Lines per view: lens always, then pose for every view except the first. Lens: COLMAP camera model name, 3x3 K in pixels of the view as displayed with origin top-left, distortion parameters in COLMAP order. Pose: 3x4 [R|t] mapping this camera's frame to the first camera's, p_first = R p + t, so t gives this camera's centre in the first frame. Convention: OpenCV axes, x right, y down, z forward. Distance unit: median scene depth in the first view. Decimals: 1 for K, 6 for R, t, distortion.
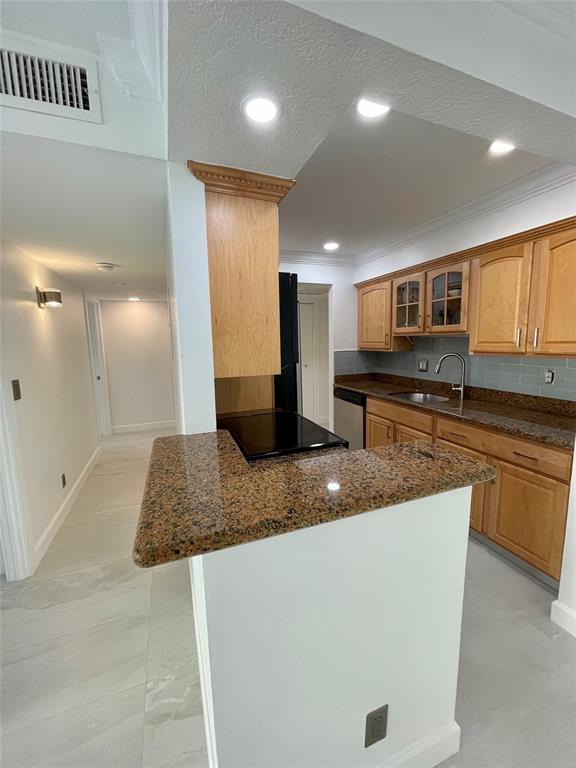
lens RADIAL K [[313.3, 0, 289.8], [0, 313.3, 382.4], [0, 0, 1]] dist [-0.001851, 0.000411]
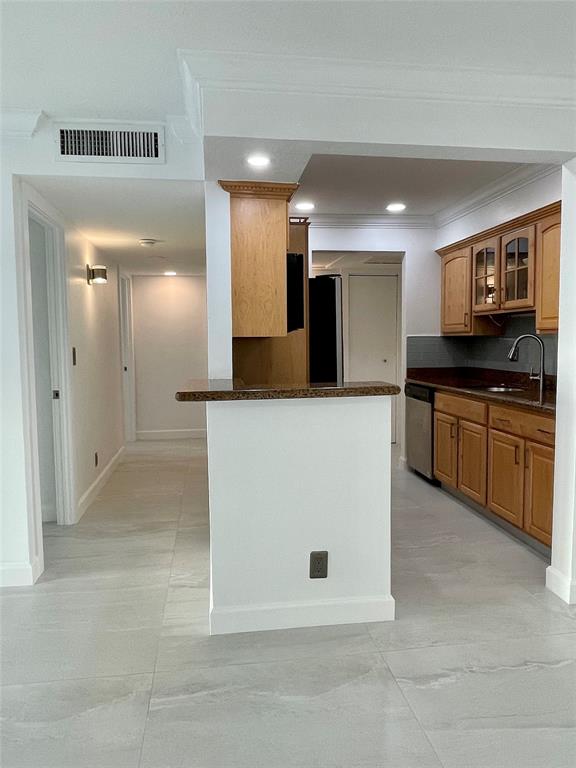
lens RADIAL K [[541.1, 0, 288.1], [0, 541.1, 382.5], [0, 0, 1]] dist [0.012243, 0.001944]
pose [[0.973676, 0.030500, -0.225889, 0.243081], [-0.041851, 0.998081, -0.045633, 0.131965], [0.224063, 0.053885, 0.973084, -0.546642]]
